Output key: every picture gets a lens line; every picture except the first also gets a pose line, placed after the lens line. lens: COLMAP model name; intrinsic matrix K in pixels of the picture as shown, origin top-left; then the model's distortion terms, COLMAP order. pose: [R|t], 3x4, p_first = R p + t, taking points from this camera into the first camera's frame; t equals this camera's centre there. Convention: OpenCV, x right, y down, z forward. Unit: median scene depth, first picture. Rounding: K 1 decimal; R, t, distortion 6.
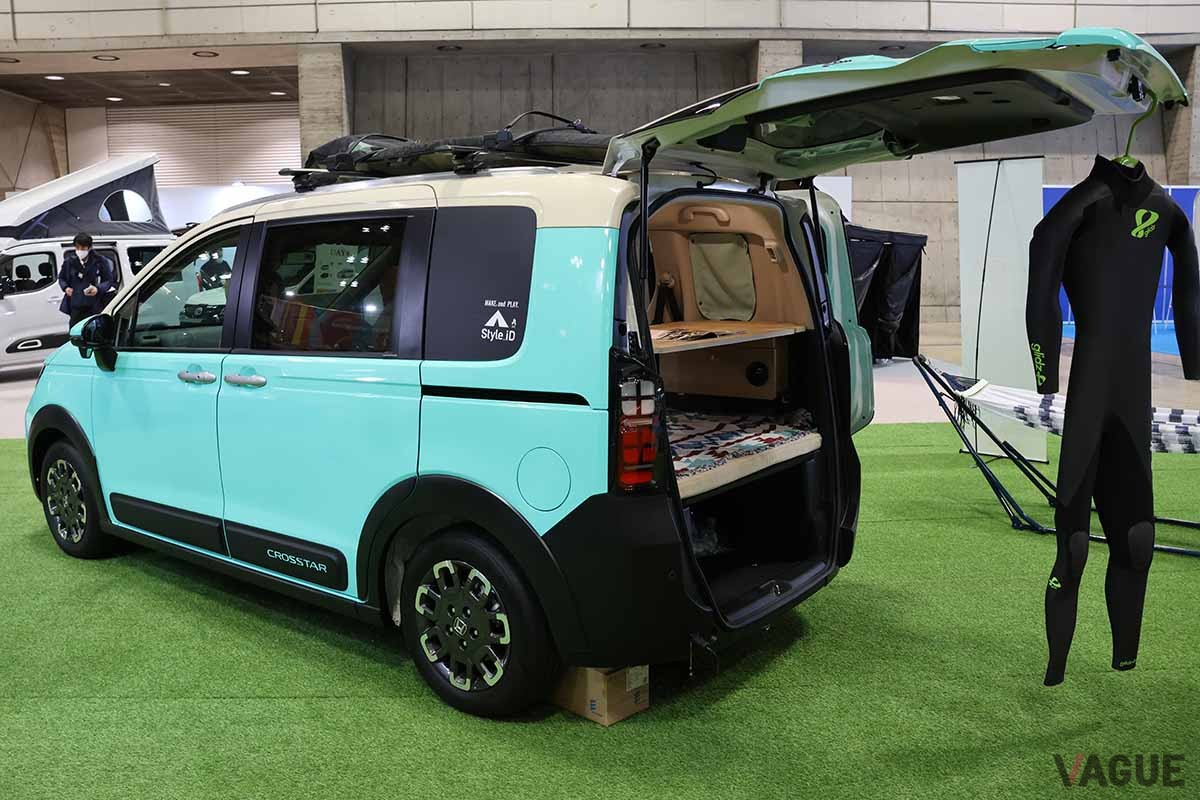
lens RADIAL K [[1004.4, 0, 600.0], [0, 1004.4, 400.0], [0, 0, 1]] dist [-0.138693, 0.085377]
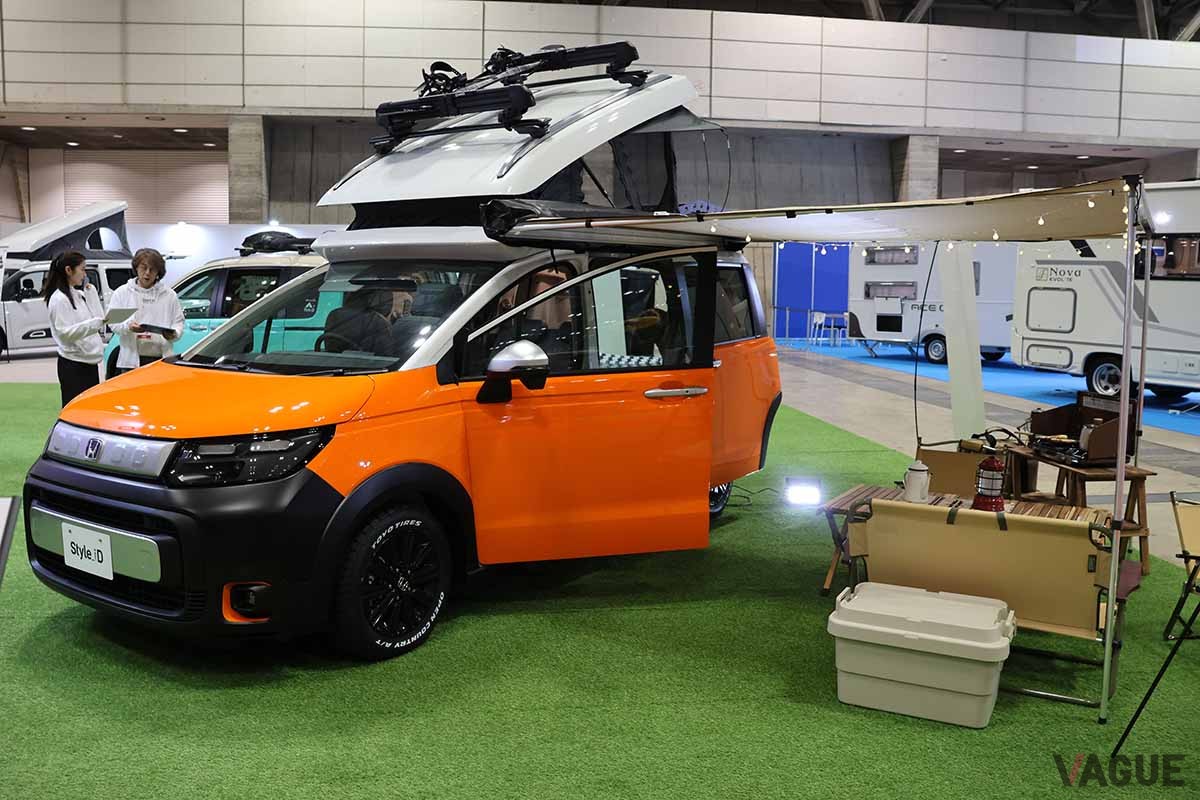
lens RADIAL K [[1004.4, 0, 600.0], [0, 1004.4, 400.0], [0, 0, 1]] dist [-0.138693, 0.085377]
pose [[0.996567, 0.017478, 0.080923, 0.085865], [-0.015309, 0.999509, -0.027350, 0.044135], [-0.081361, 0.026018, 0.996345, -0.329426]]
